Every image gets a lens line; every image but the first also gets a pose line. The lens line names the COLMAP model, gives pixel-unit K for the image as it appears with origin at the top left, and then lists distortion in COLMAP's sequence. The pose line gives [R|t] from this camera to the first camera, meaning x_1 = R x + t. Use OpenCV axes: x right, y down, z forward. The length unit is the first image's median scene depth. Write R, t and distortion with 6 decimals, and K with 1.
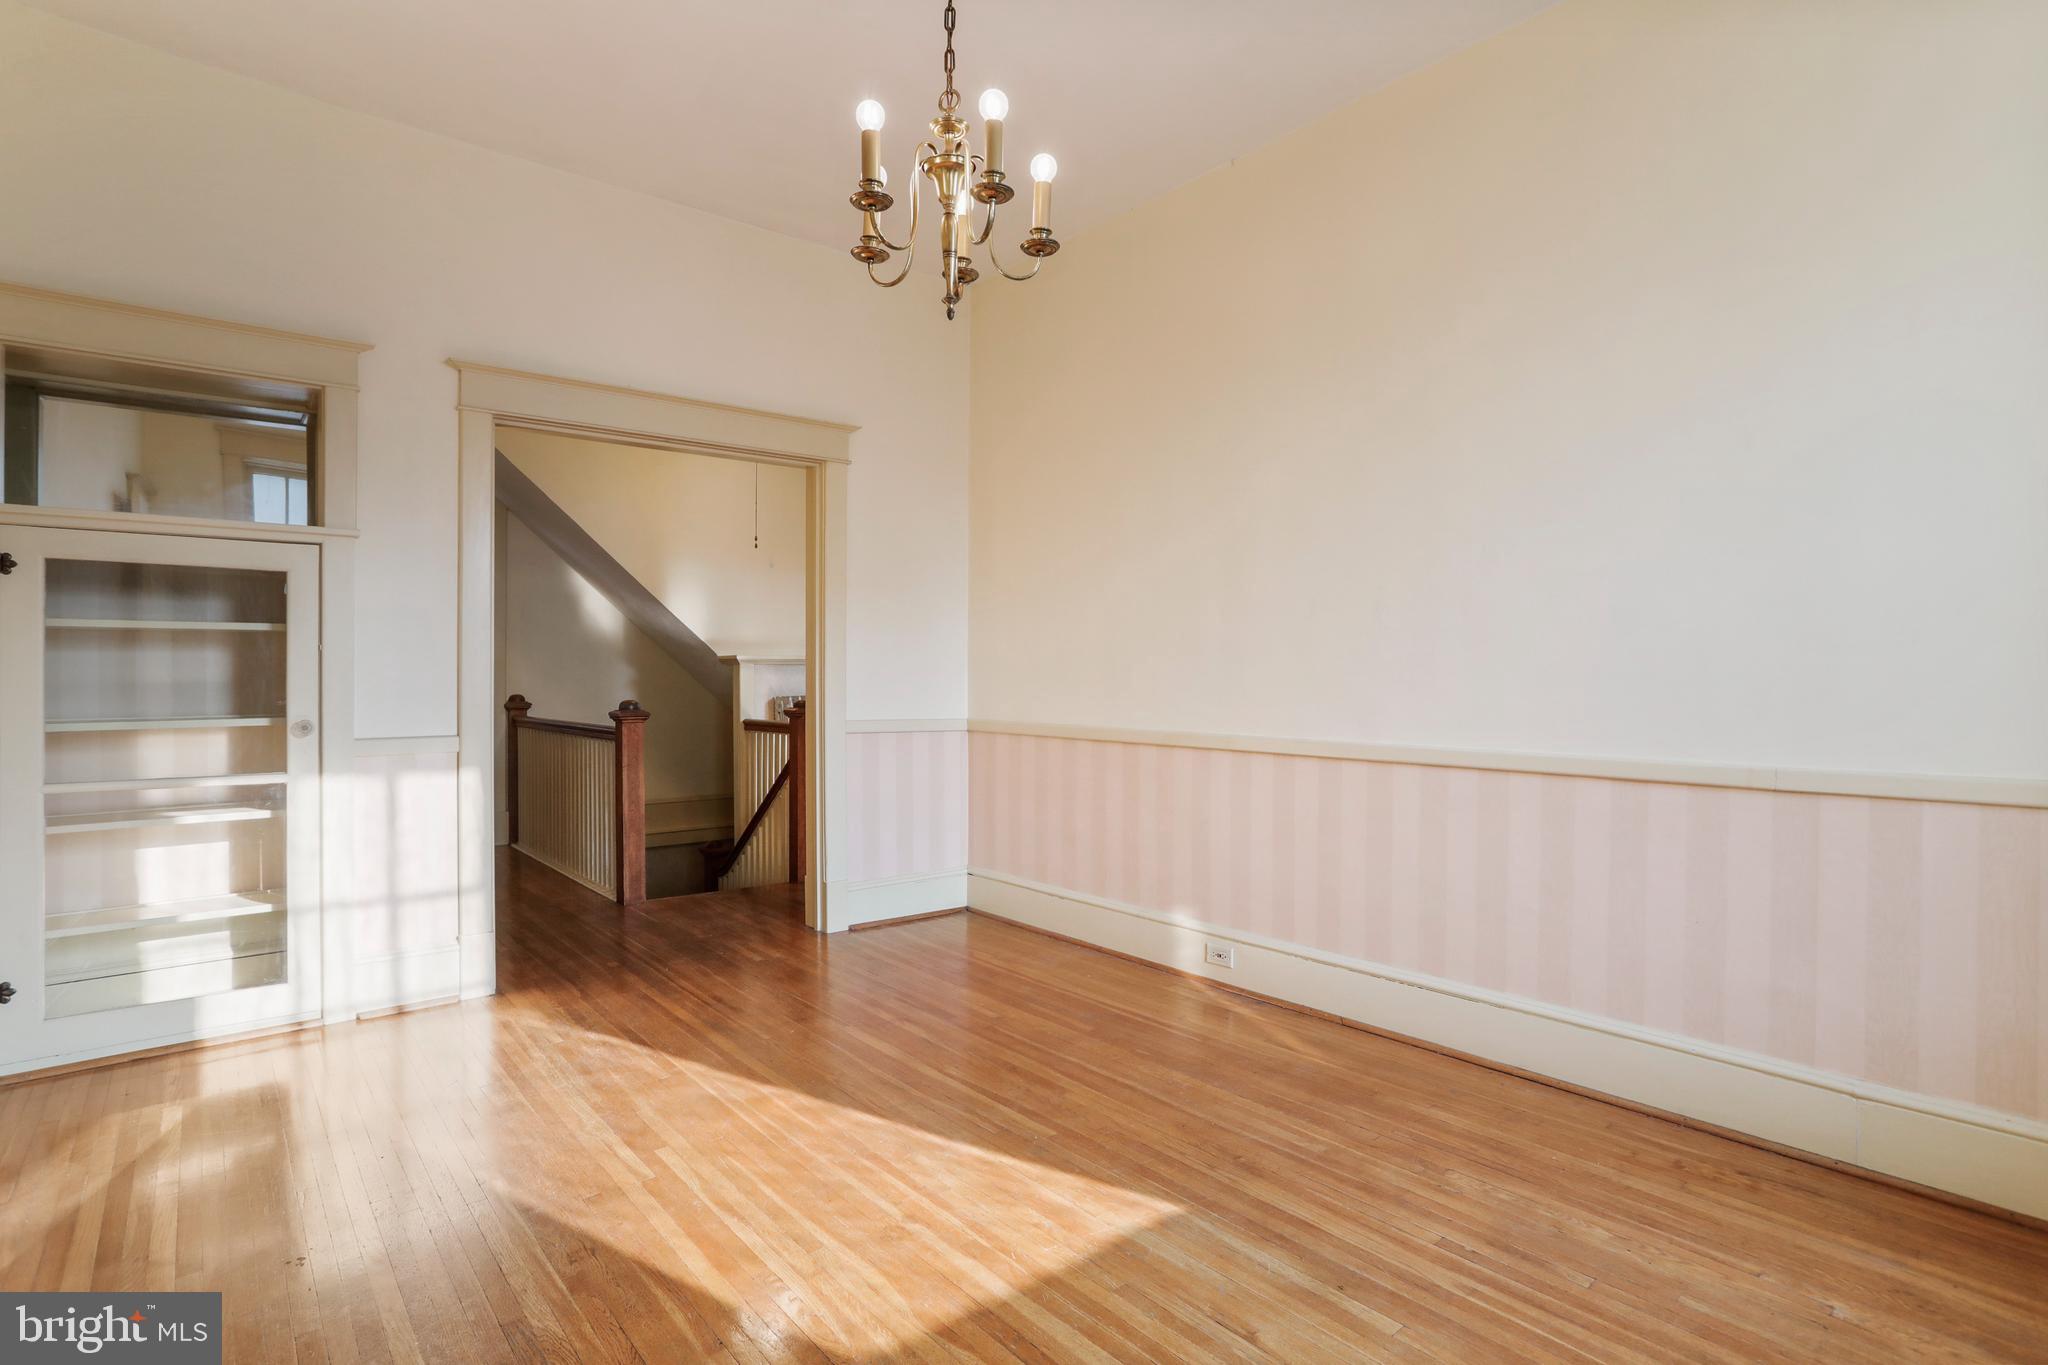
lens RADIAL K [[1019.4, 0, 1015.7], [0, 1019.4, 674.2], [0, 0, 1]] dist [-0.054132, 0.039187]
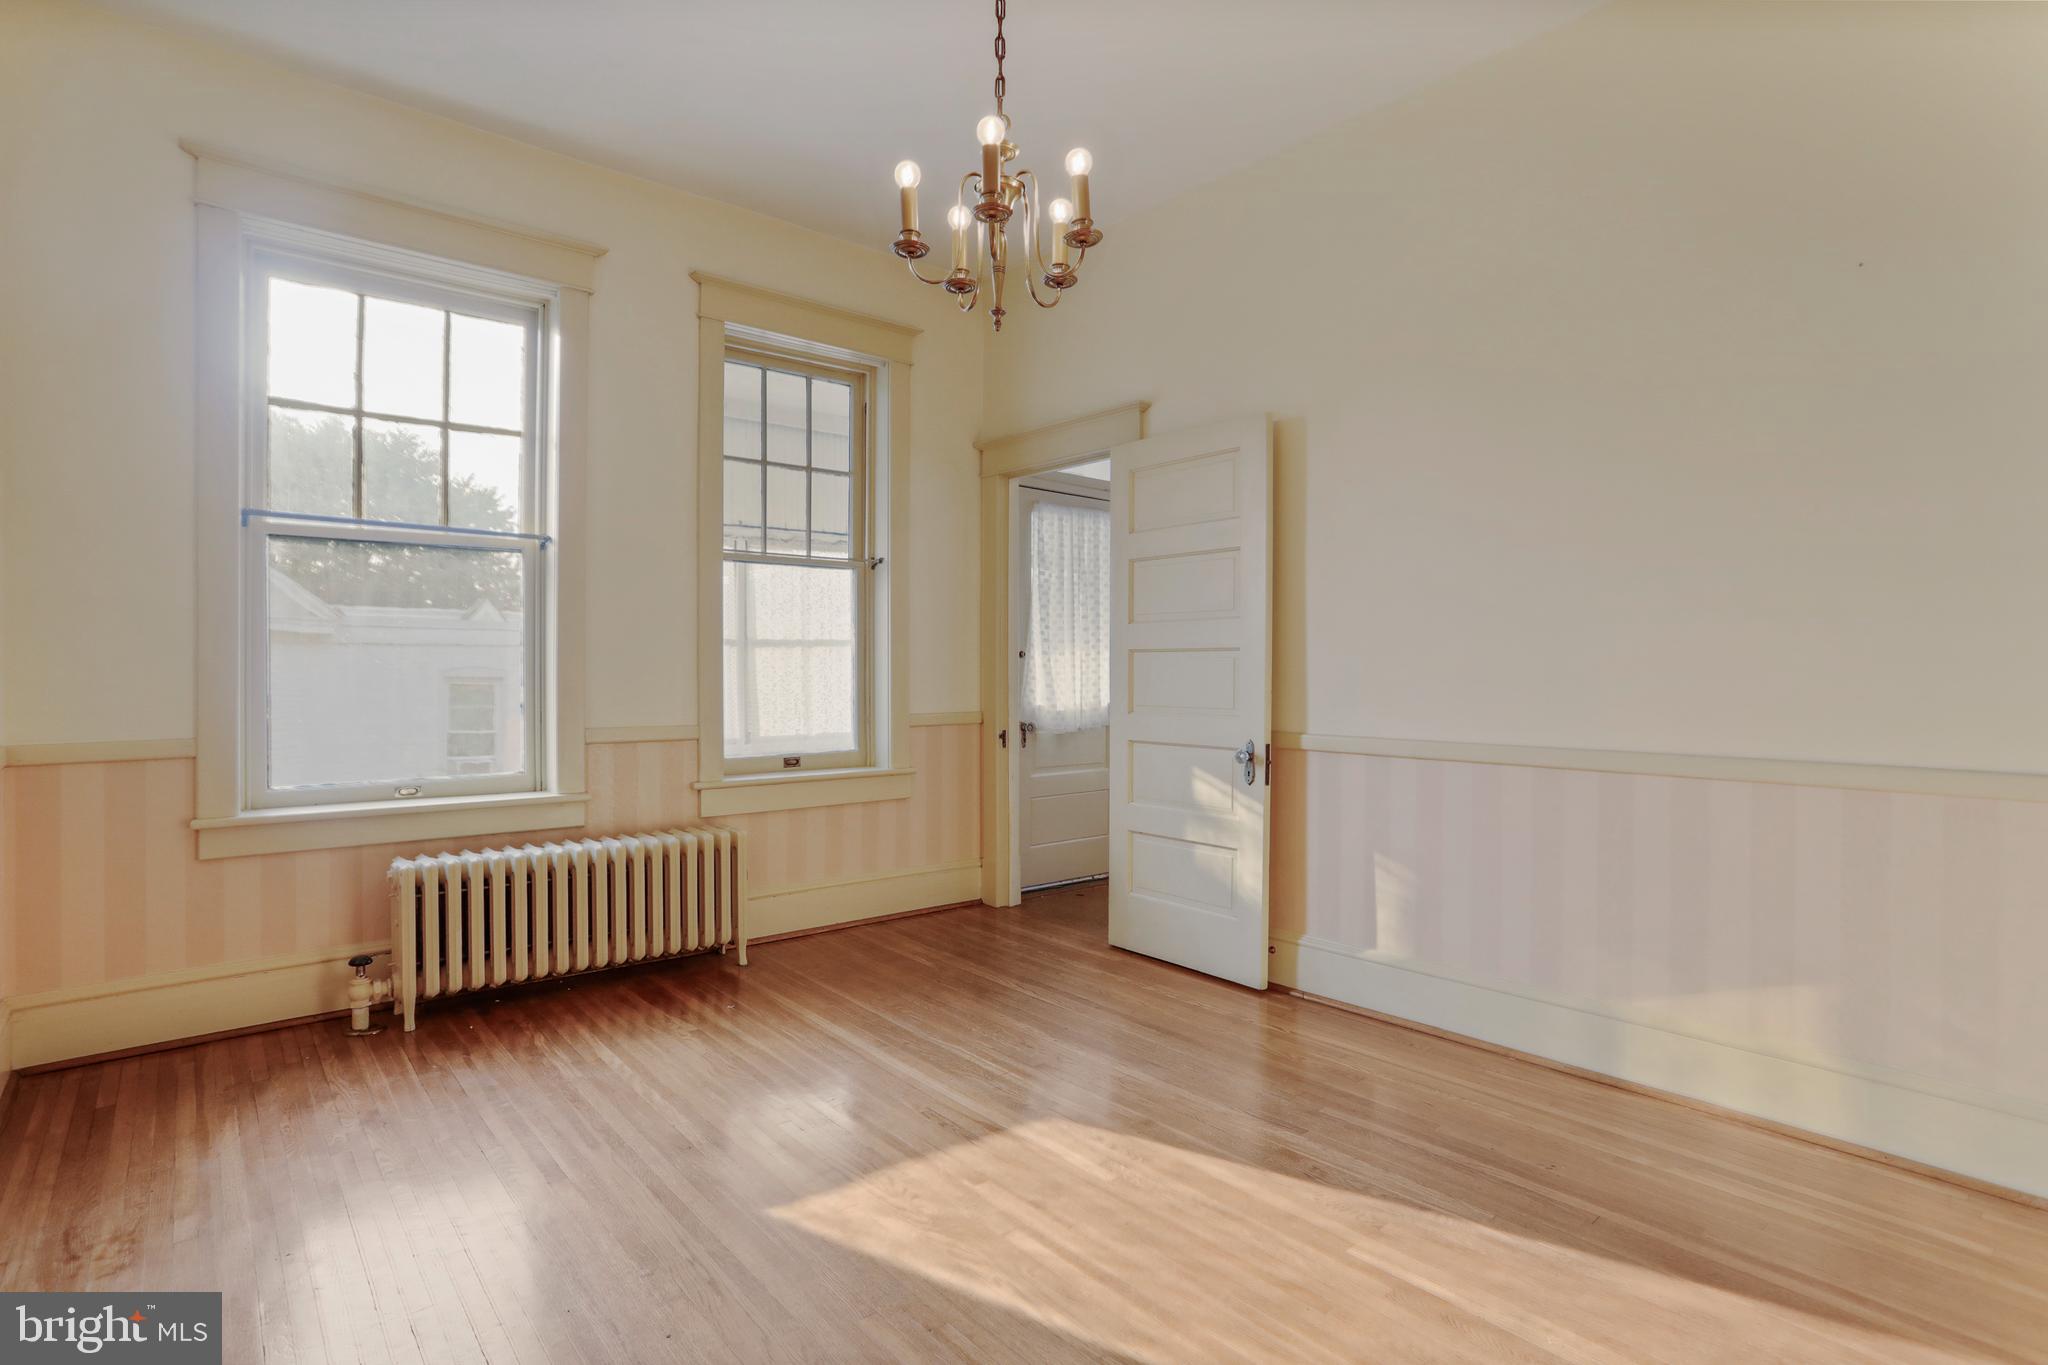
lens RADIAL K [[1019.4, 0, 1015.7], [0, 1019.4, 674.2], [0, 0, 1]] dist [-0.054132, 0.039187]
pose [[-0.999999, -0.000862, 0.000688, -0.080172], [-0.000862, 0.999999, -0.000854, 0.003377], [-0.000688, -0.000855, -0.999999, 2.004088]]
